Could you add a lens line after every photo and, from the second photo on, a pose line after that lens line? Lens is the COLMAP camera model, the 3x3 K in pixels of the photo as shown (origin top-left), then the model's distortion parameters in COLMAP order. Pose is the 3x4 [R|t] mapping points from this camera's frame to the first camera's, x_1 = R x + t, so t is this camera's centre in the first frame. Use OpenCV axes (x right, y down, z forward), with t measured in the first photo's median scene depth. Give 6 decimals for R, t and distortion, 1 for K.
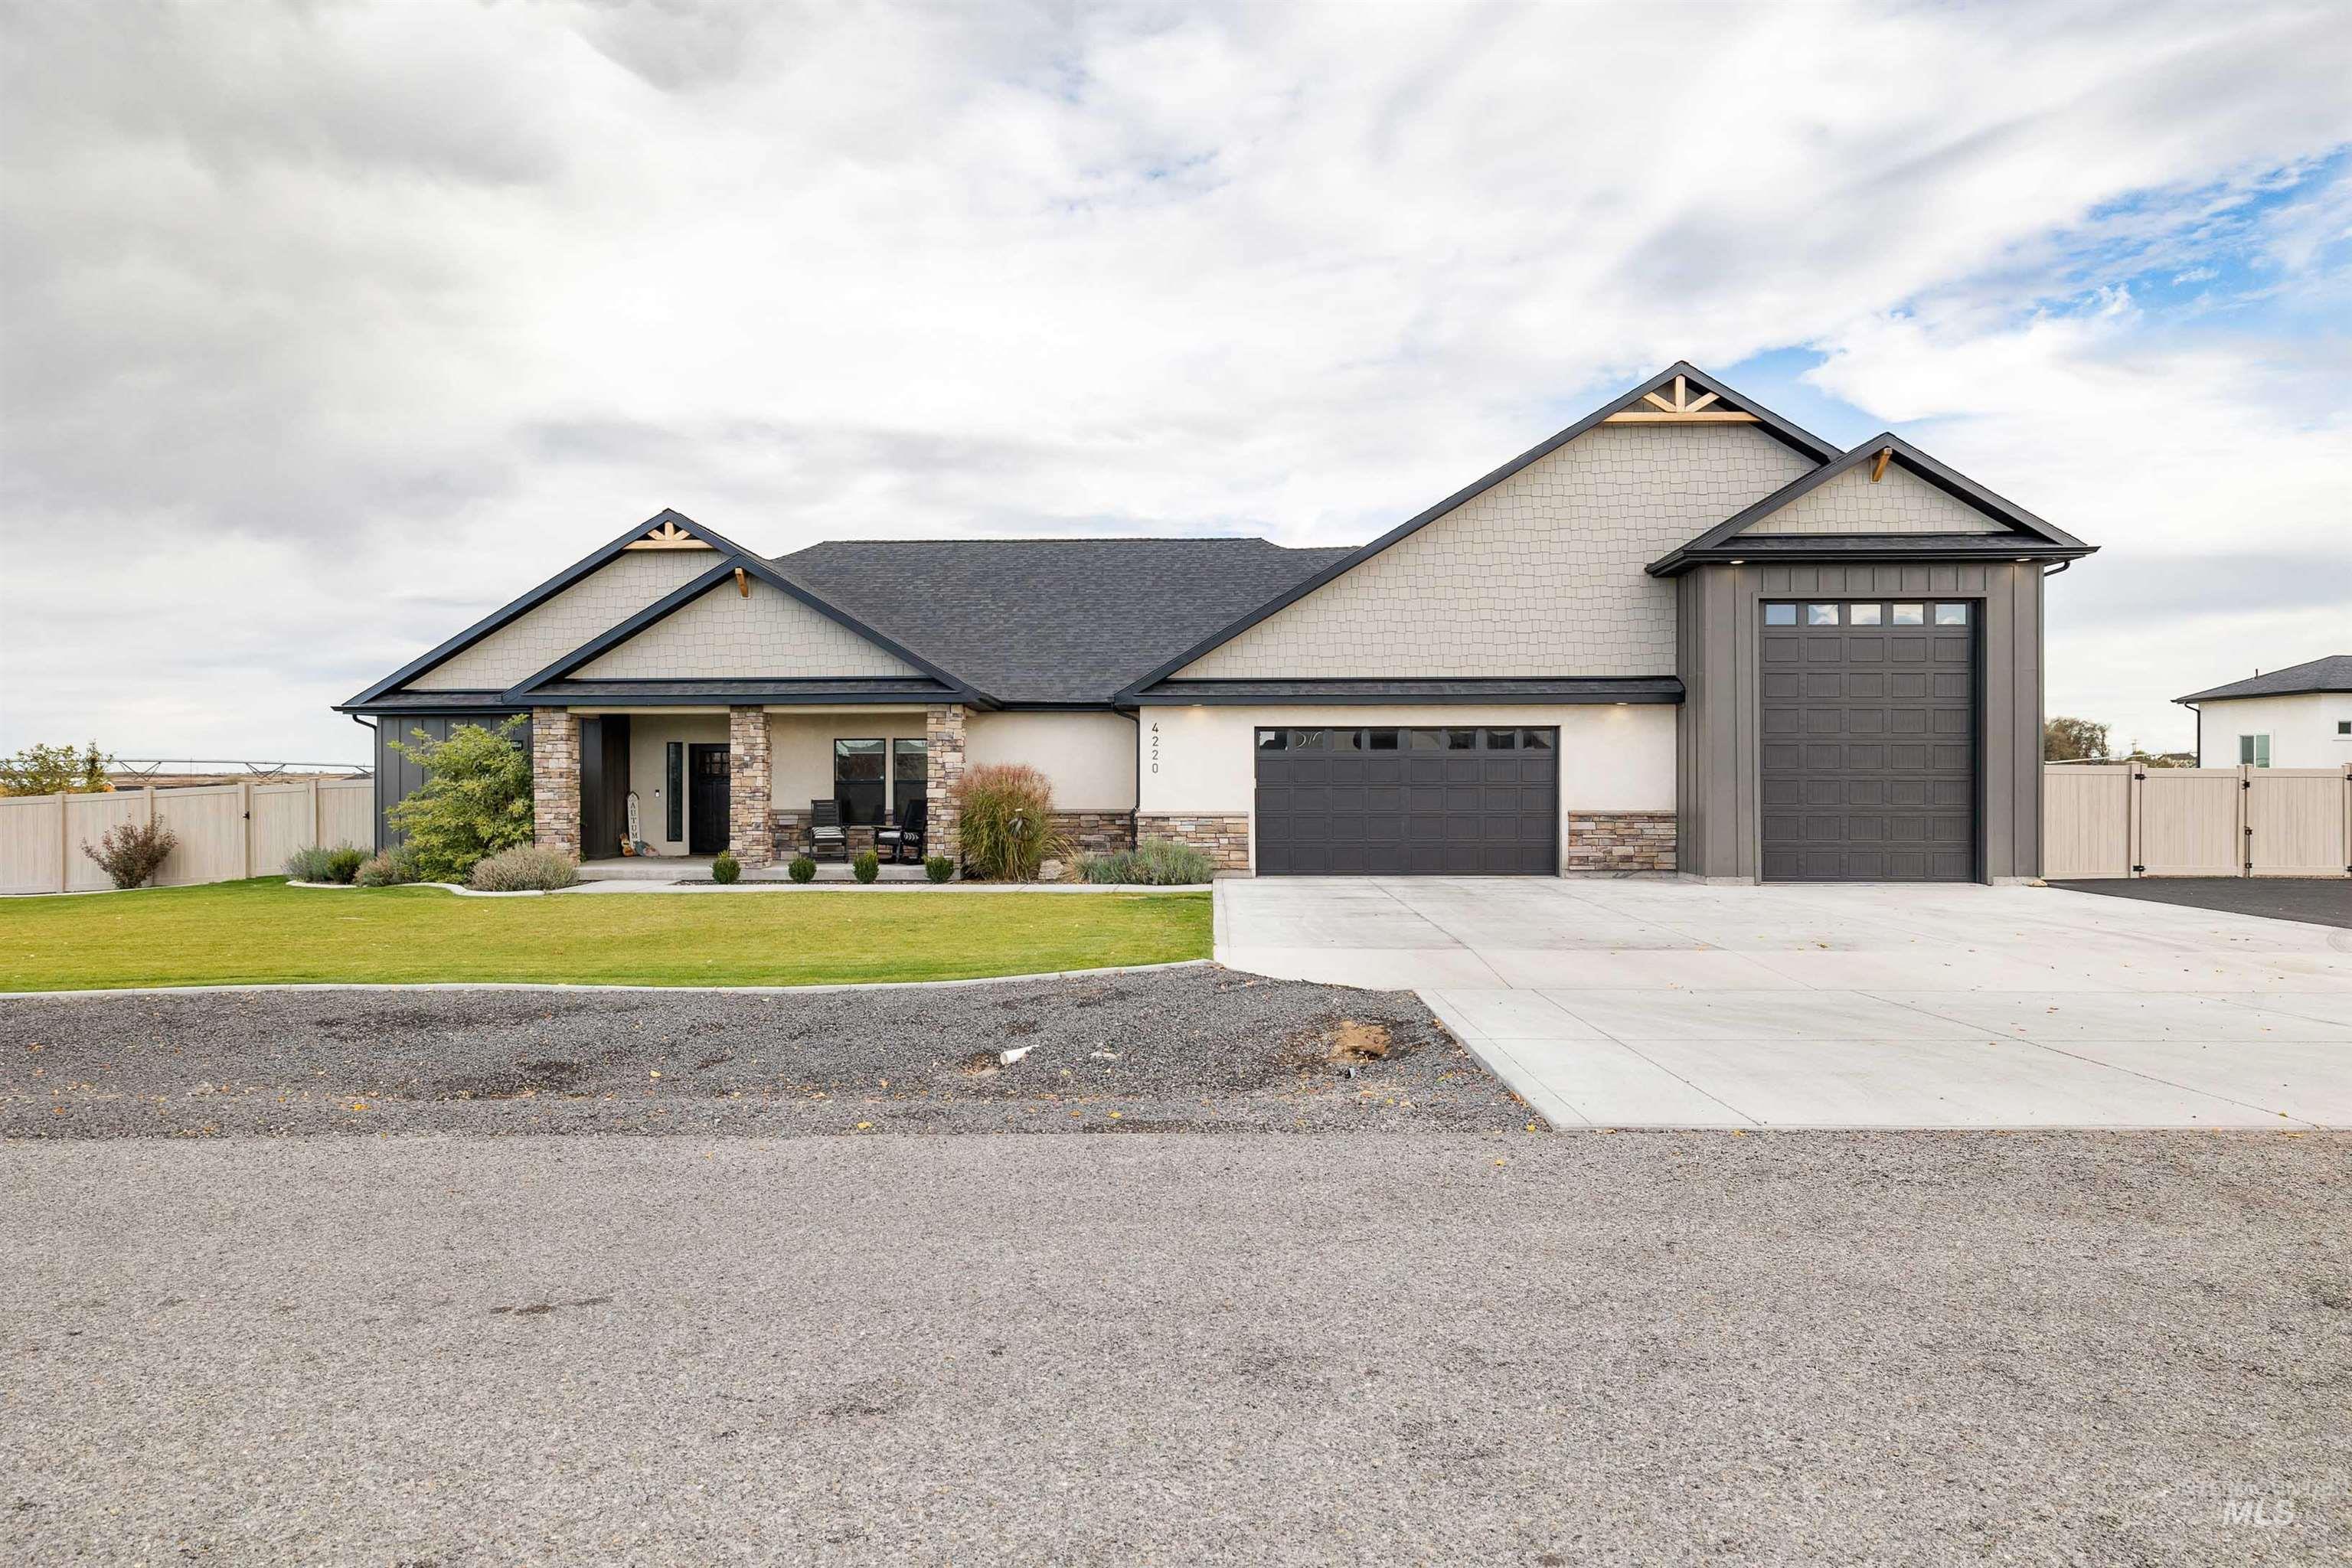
lens RADIAL K [[1510.0, 0, 1176.0], [0, 1510.0, 784.0], [0, 0, 1]] dist [0.004584, 0.001891]
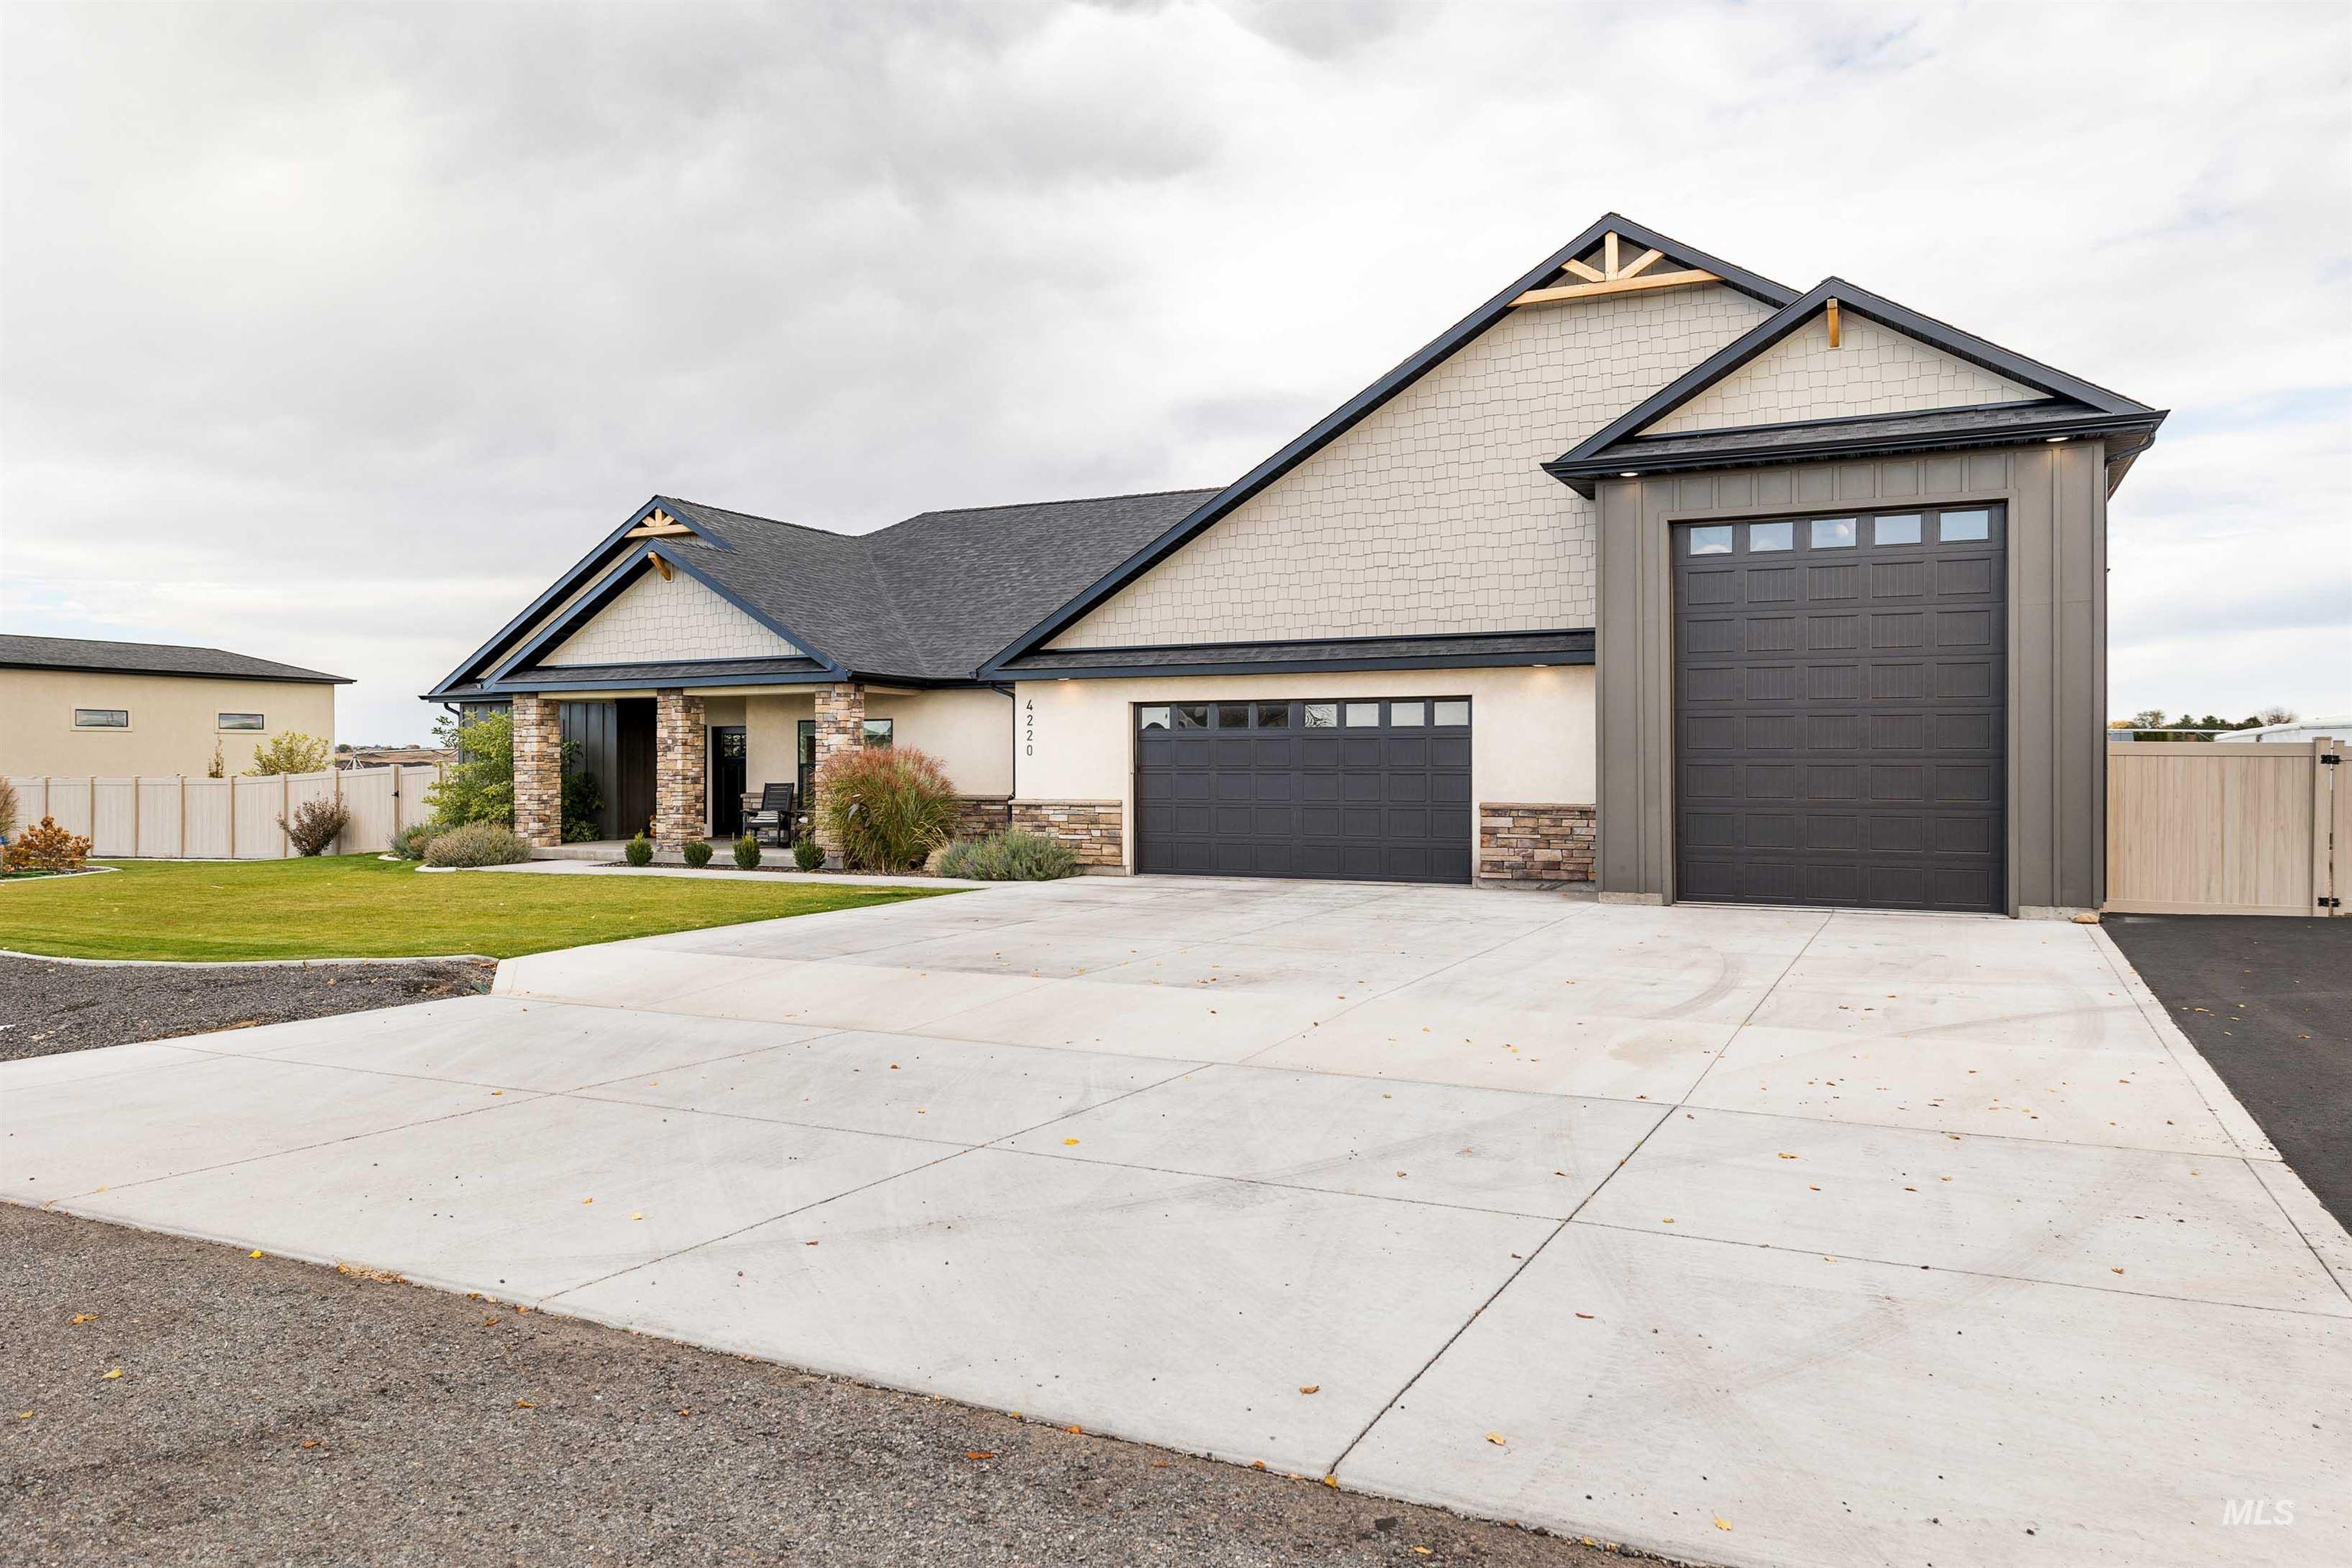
lens RADIAL K [[1613.9, 0, 1176.0], [0, 1613.9, 784.0], [0, 0, 1]] dist [0.001748, 0.003086]
pose [[0.909666, 0.006148, -0.415294, 0.465518], [-0.000641, 0.999910, 0.013398, -0.003398], [0.415339, -0.011921, 0.909589, 0.165219]]
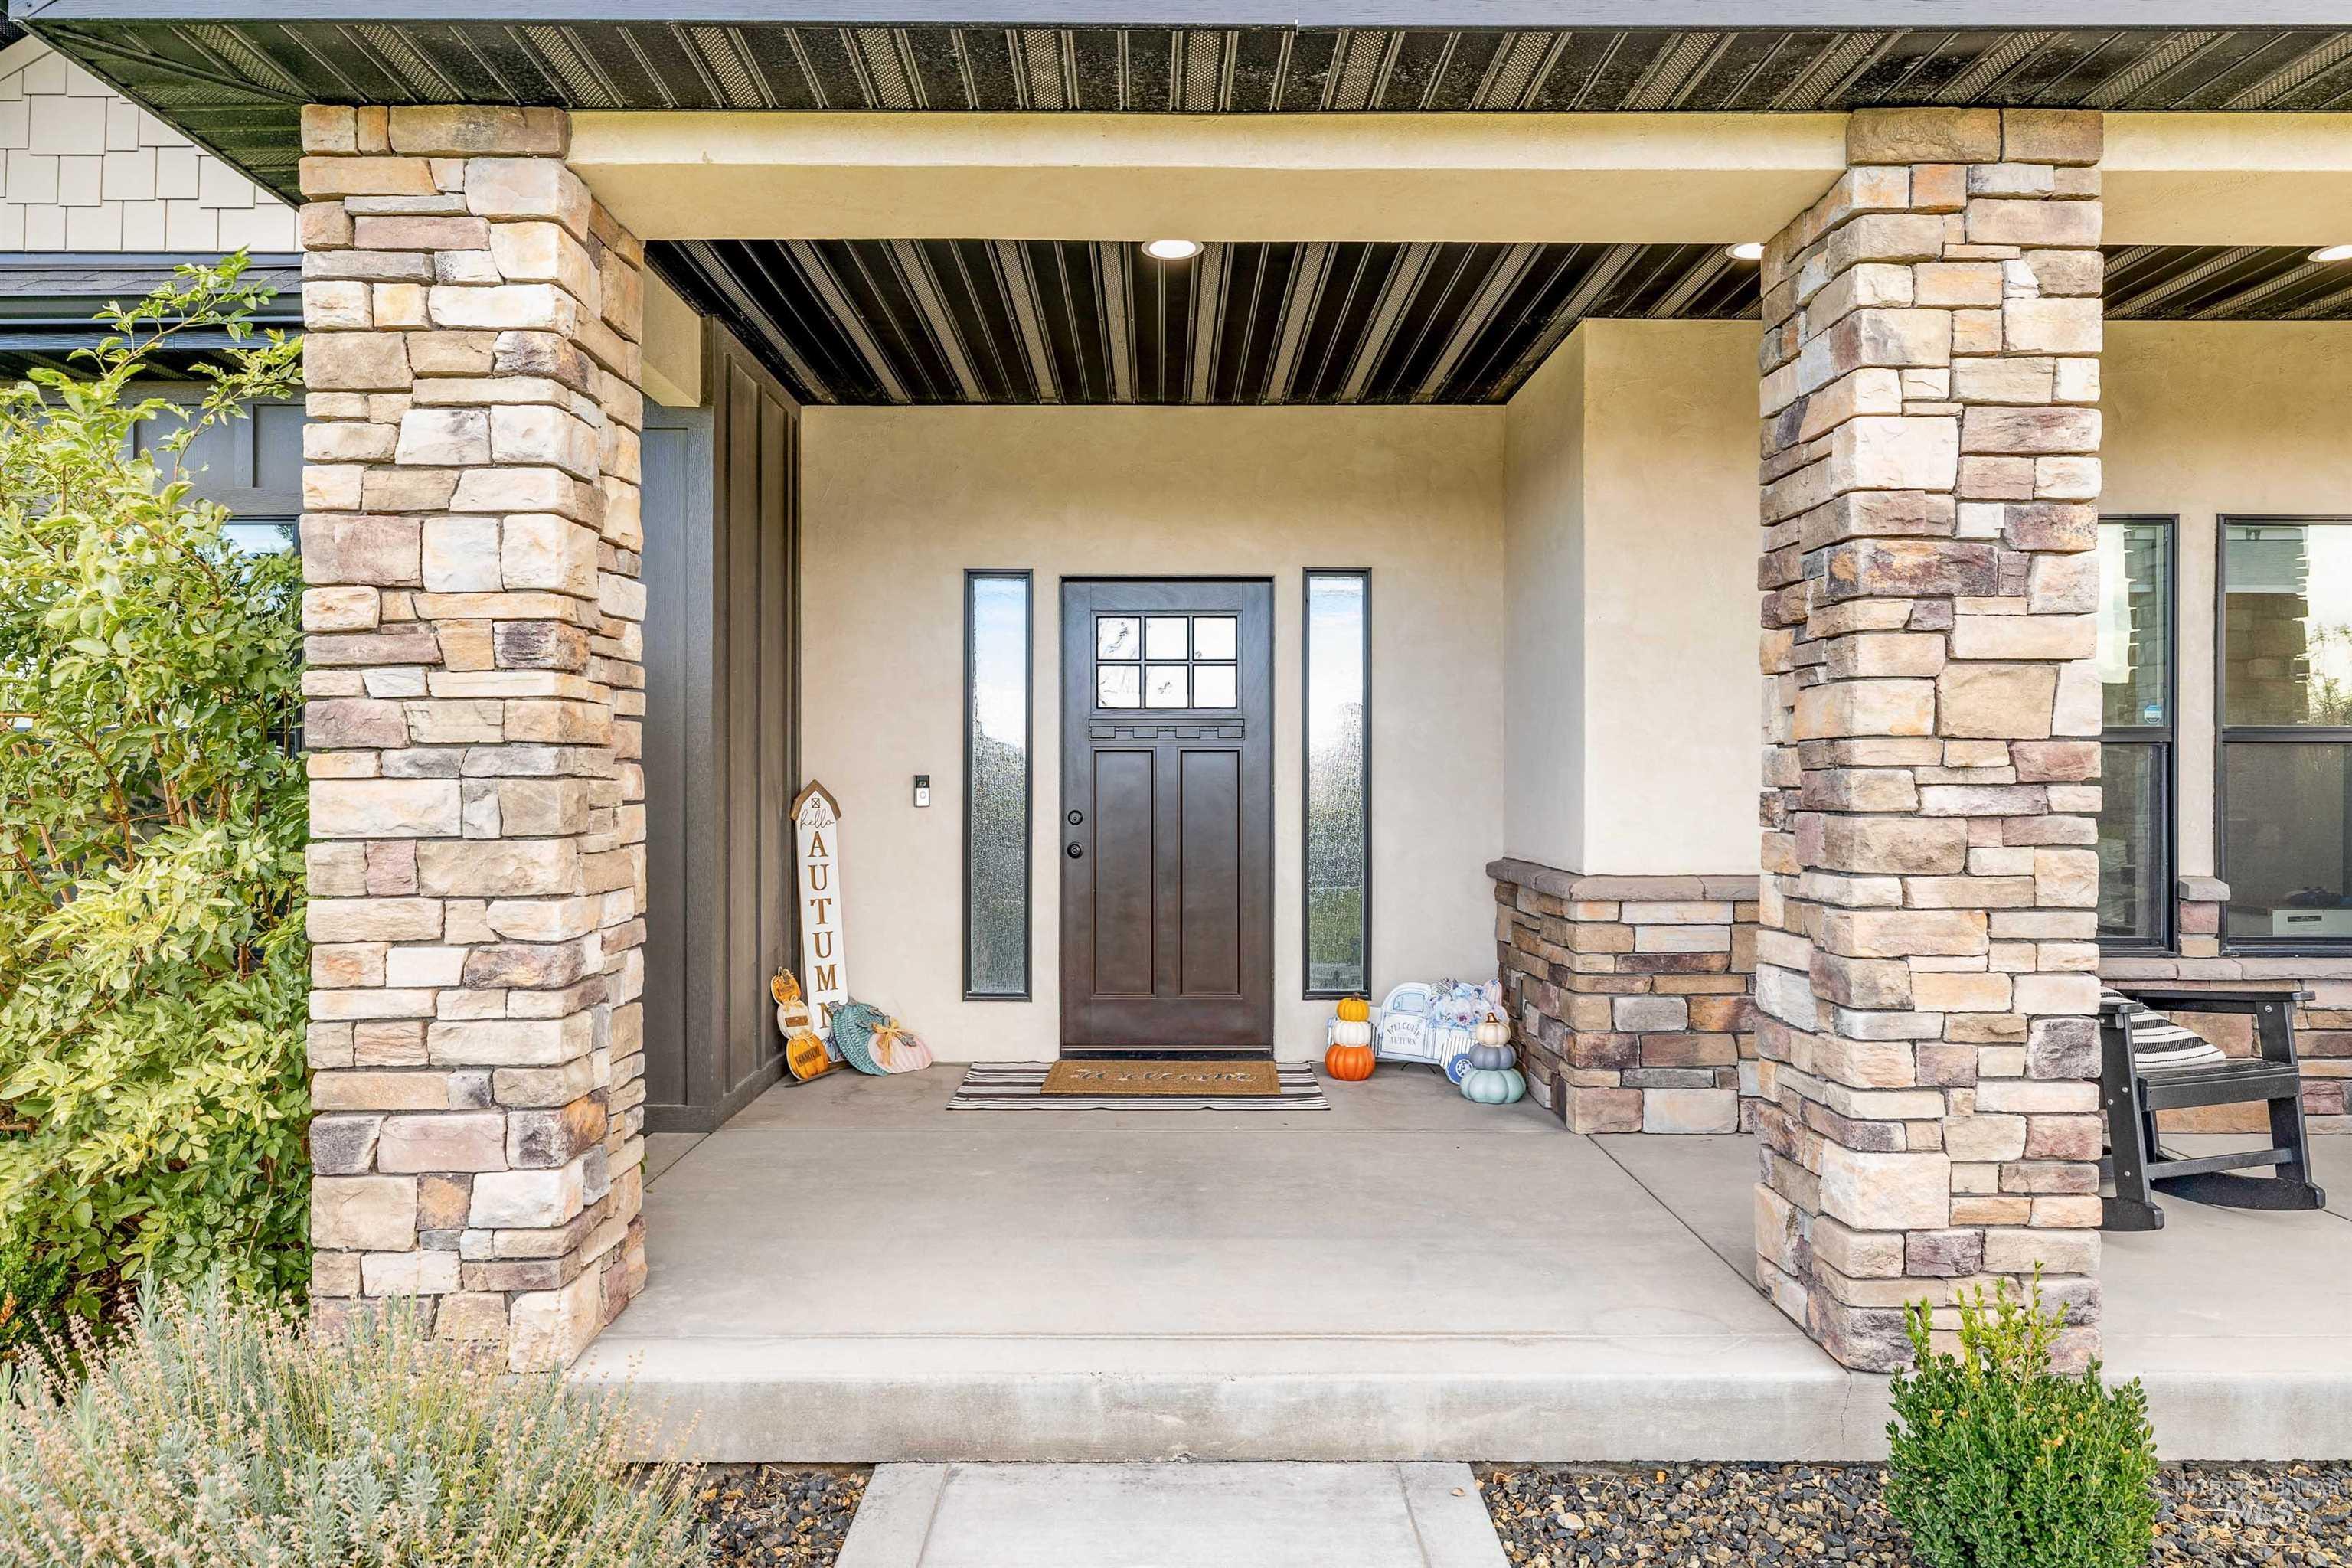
lens RADIAL K [[1613.9, 0, 1176.0], [0, 1613.9, 784.0], [0, 0, 1]] dist [0.001748, 0.003086]
pose [[0.999830, 0.003086, 0.018203, -0.354144], [-0.003055, 0.999994, -0.001712, 0.005917], [-0.018208, 0.001656, 0.999833, 0.862965]]
